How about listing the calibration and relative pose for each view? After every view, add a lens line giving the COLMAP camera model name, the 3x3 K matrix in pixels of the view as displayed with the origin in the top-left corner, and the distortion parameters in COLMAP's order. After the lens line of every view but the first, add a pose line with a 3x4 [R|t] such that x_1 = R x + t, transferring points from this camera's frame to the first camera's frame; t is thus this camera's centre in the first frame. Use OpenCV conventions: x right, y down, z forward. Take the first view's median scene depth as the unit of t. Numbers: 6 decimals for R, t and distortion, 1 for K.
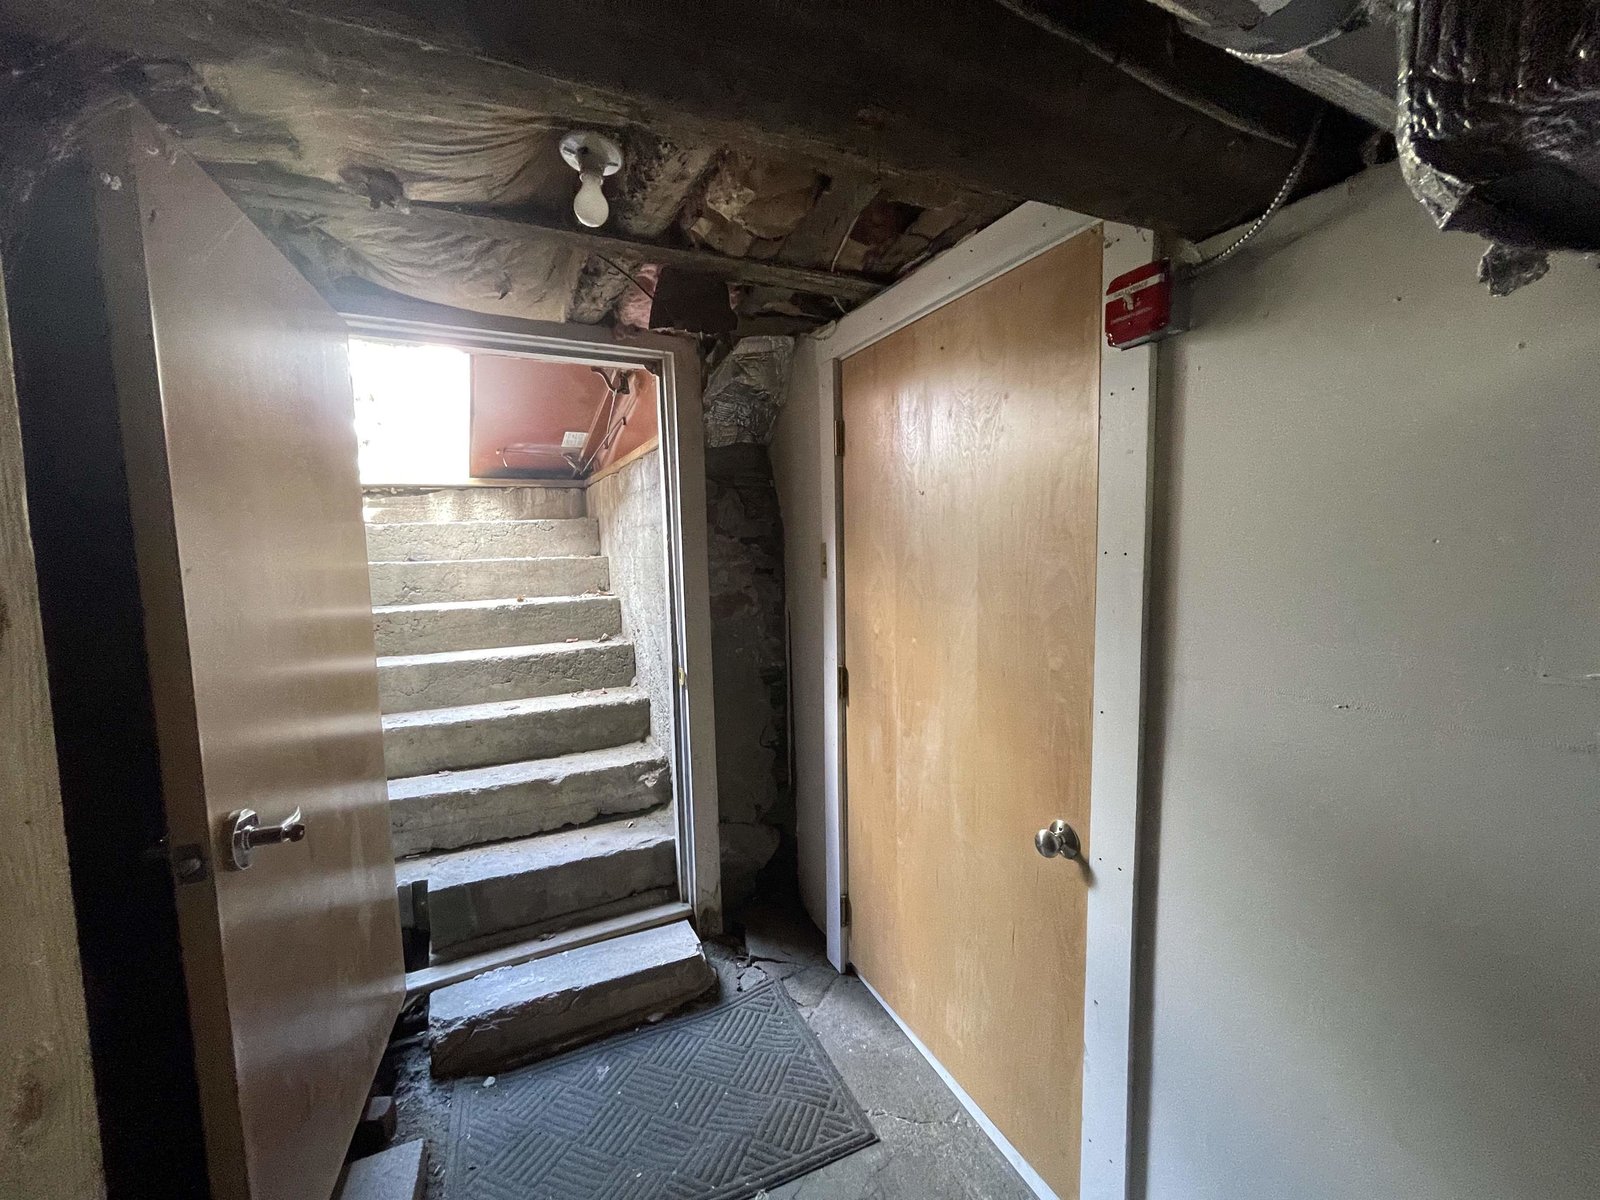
lens RADIAL K [[649.0, 0, 795.0], [0, 649.0, 603.2], [0, 0, 1]] dist [0.000472, -0.000671]
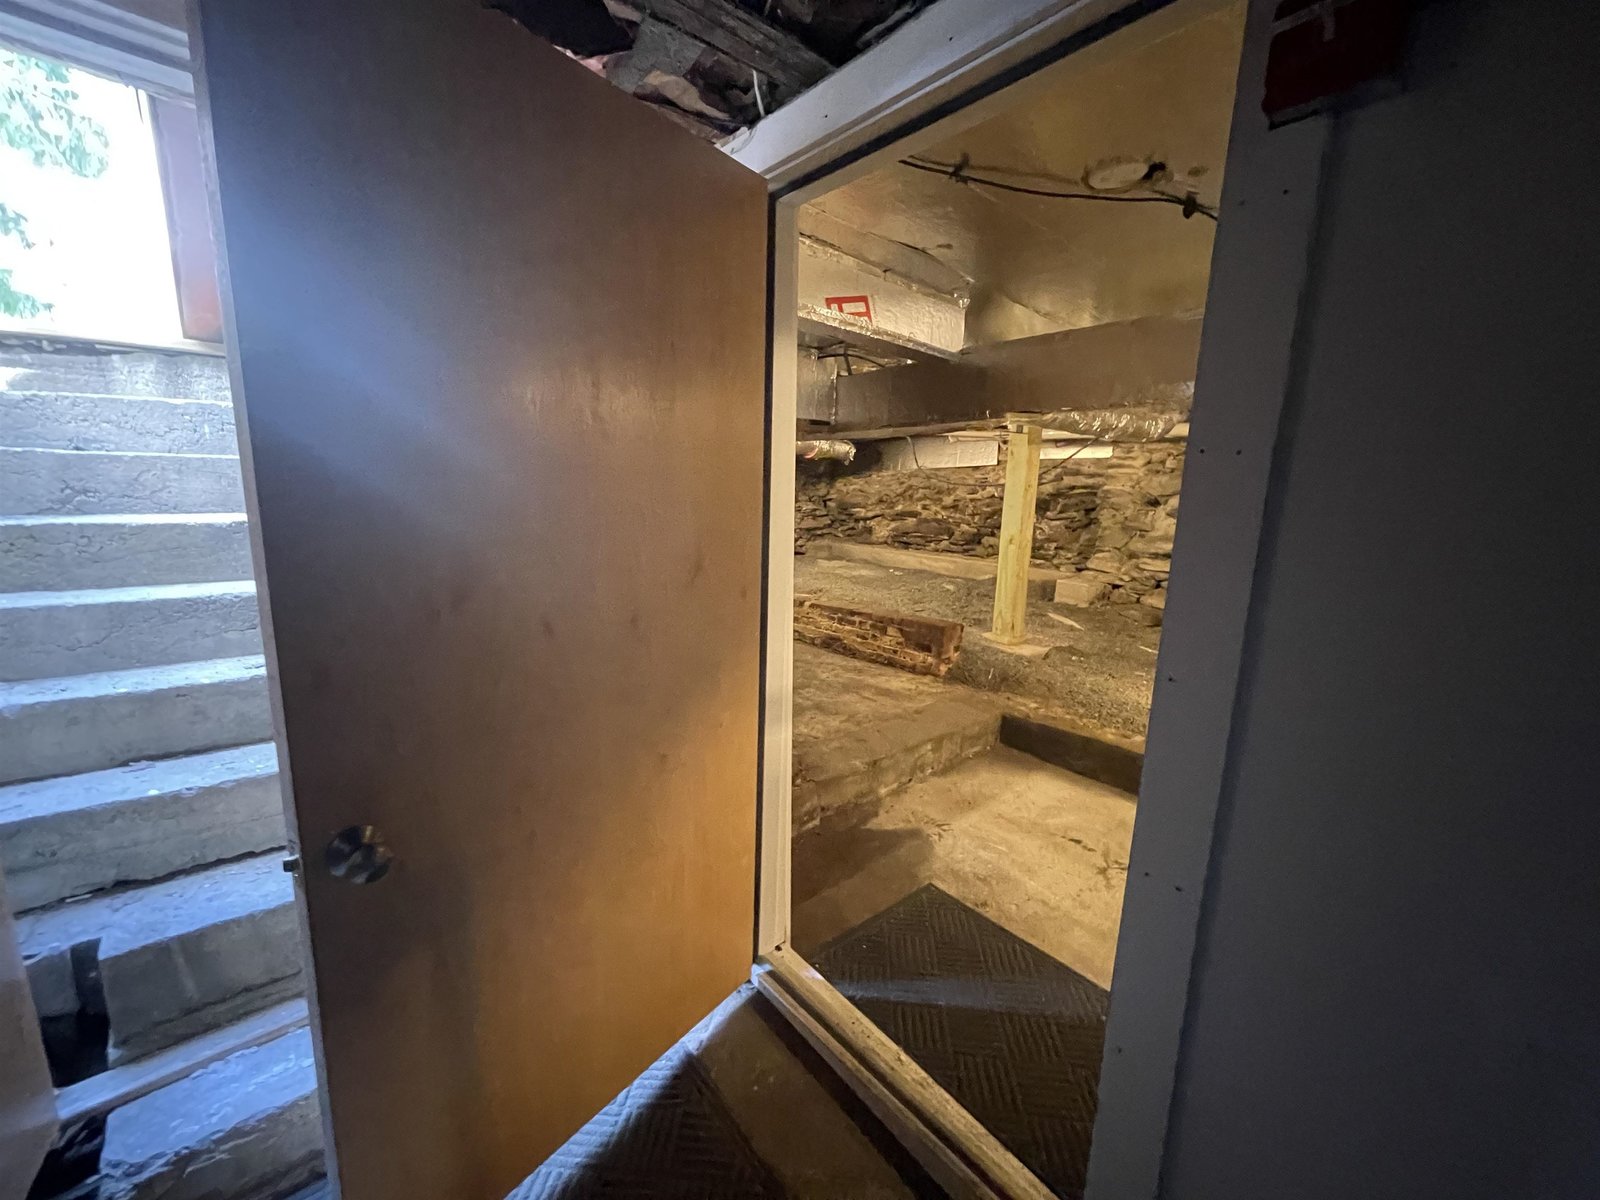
lens RADIAL K [[649.0, 0, 795.0], [0, 649.0, 603.2], [0, 0, 1]] dist [0.000472, -0.000671]
pose [[0.968660, 0.004084, 0.248356, -0.055508], [-0.027506, 0.995479, 0.090910, 0.016699], [-0.246862, -0.094892, 0.964393, 0.222979]]
